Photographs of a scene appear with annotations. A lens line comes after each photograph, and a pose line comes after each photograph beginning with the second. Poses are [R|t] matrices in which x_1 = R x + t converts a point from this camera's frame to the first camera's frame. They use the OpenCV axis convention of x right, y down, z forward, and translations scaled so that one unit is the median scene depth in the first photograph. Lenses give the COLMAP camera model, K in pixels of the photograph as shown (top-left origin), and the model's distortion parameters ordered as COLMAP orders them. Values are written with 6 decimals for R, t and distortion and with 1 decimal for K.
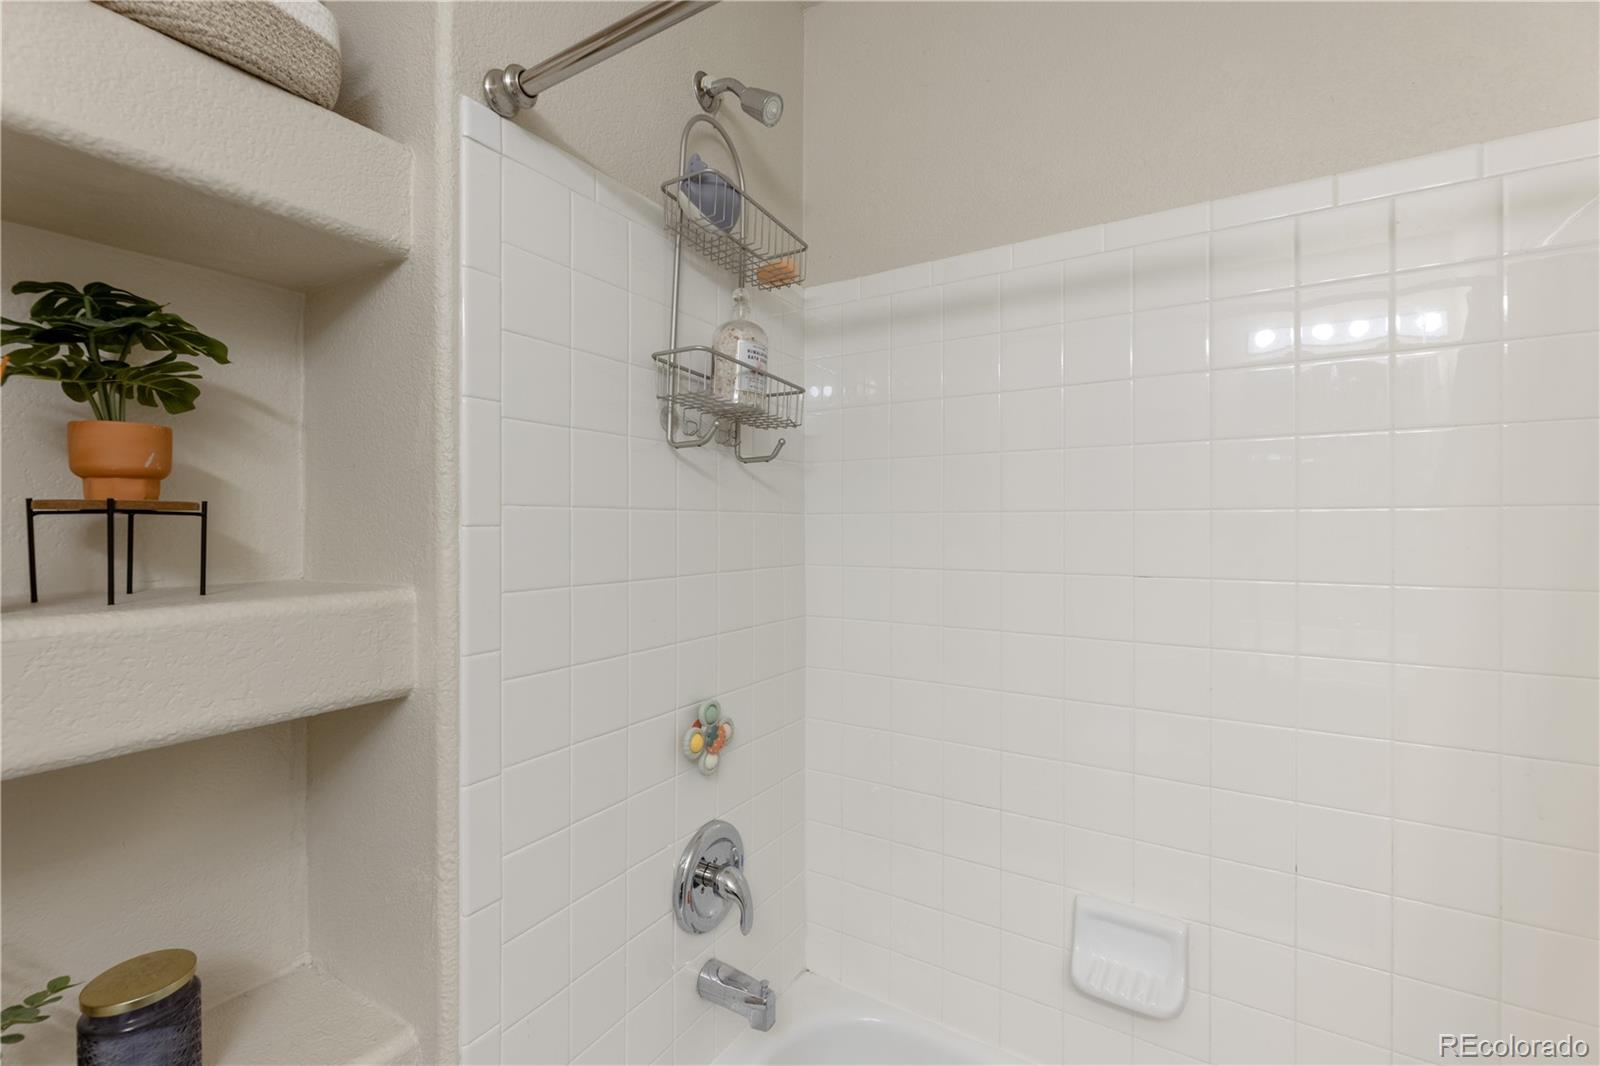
lens RADIAL K [[713.4, 0, 805.0], [0, 713.4, 536.3], [0, 0, 1]] dist [-0.004254, 0.000876]
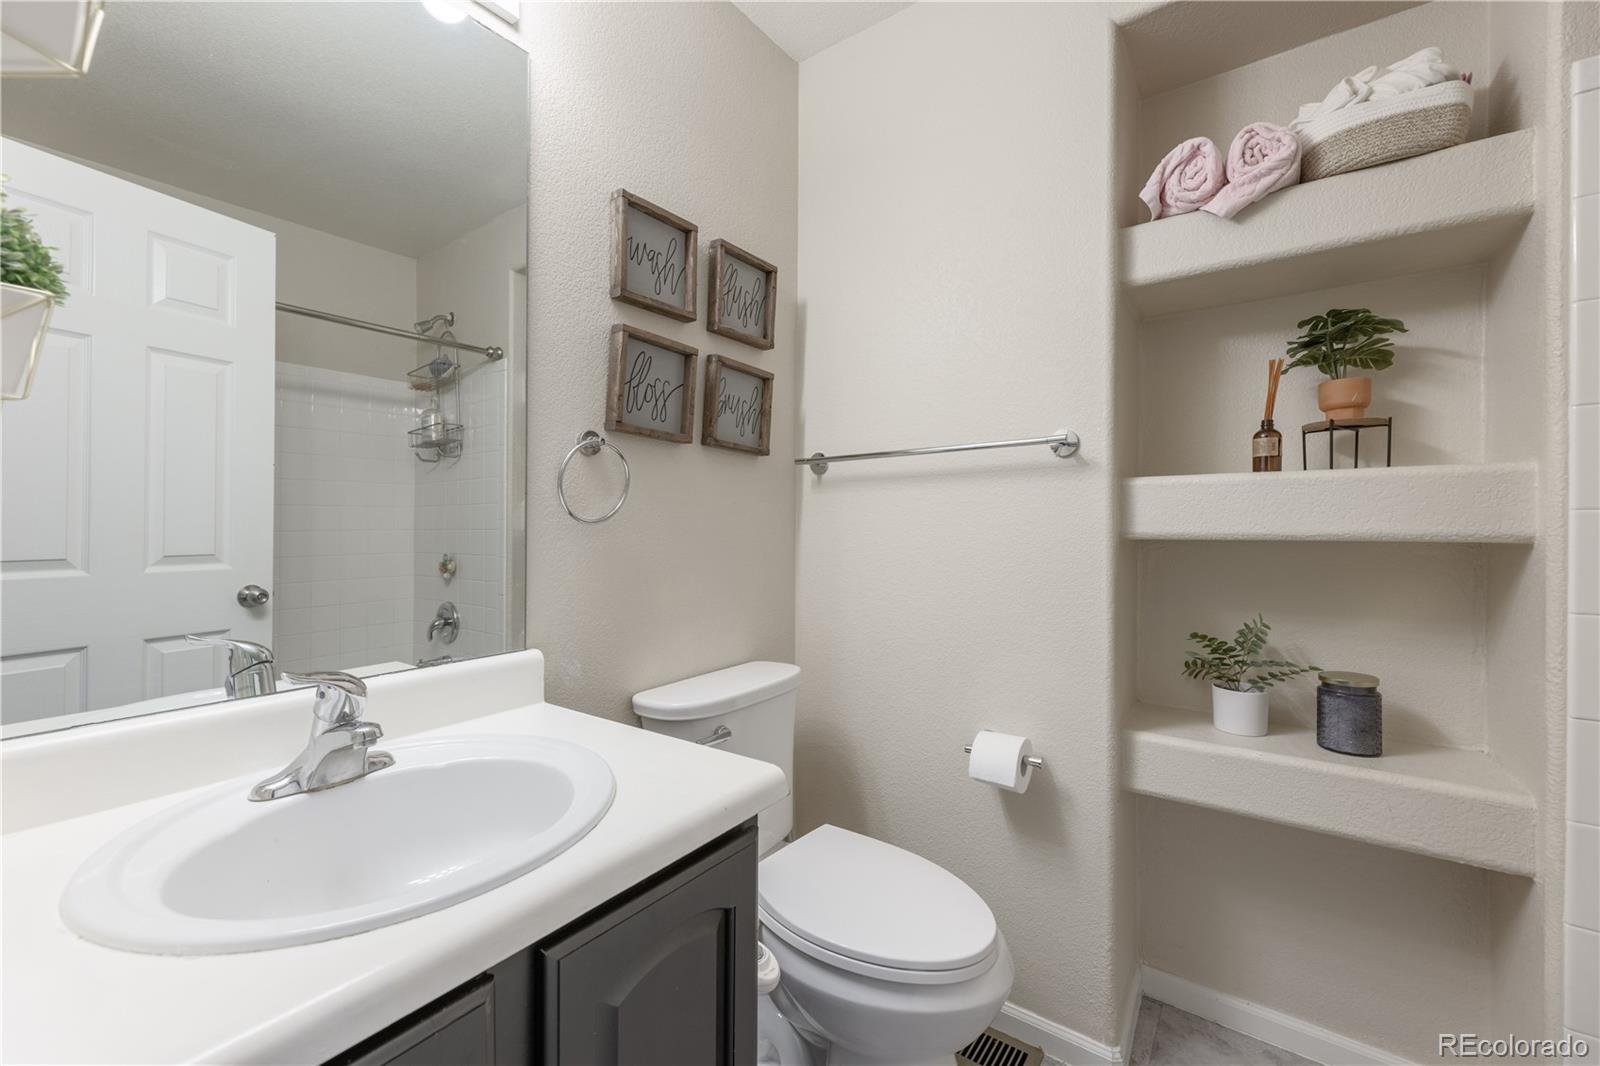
lens RADIAL K [[660.2, 0, 805.6], [0, 660.2, 529.5], [0, 0, 1]] dist [-0.001837, 0.000465]
pose [[-0.052444, 0.006777, -0.998601, 0.763131], [-0.004432, 0.999966, 0.007019, 0.204413], [0.998614, 0.004794, -0.052412, -0.293054]]
